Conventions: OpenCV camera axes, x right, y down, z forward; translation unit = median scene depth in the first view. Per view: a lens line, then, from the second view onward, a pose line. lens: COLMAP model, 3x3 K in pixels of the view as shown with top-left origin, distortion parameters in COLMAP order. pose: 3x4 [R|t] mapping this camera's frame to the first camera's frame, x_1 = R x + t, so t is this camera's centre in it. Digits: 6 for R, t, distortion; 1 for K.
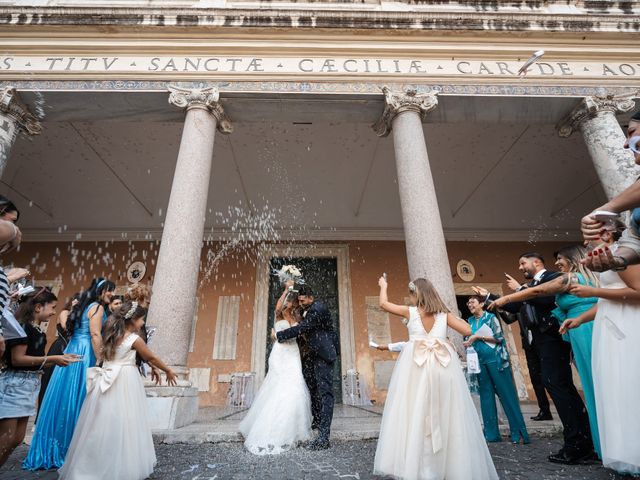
lens RADIAL K [[334.4, 0, 315.8], [0, 334.4, 243.7], [0, 0, 1]] dist [0.001659, 0.001824]
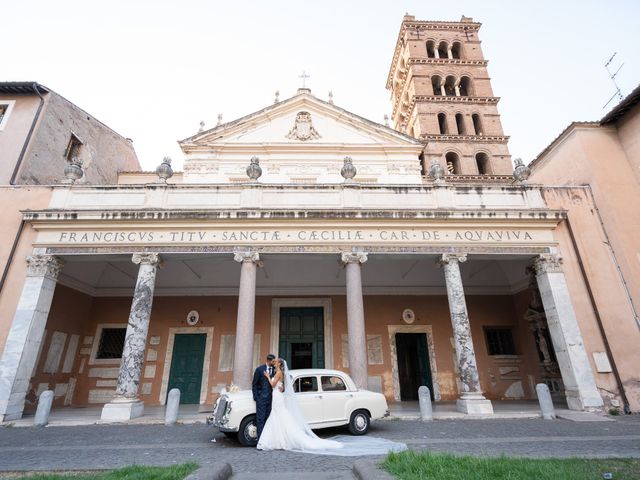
lens RADIAL K [[334.4, 0, 315.8], [0, 334.4, 243.7], [0, 0, 1]] dist [0.001659, 0.001824]
pose [[0.999998, 0.001831, -0.001230, 0.054268], [-0.001798, 0.999655, 0.026202, -0.547009], [0.001278, -0.026200, 0.999656, -0.970325]]
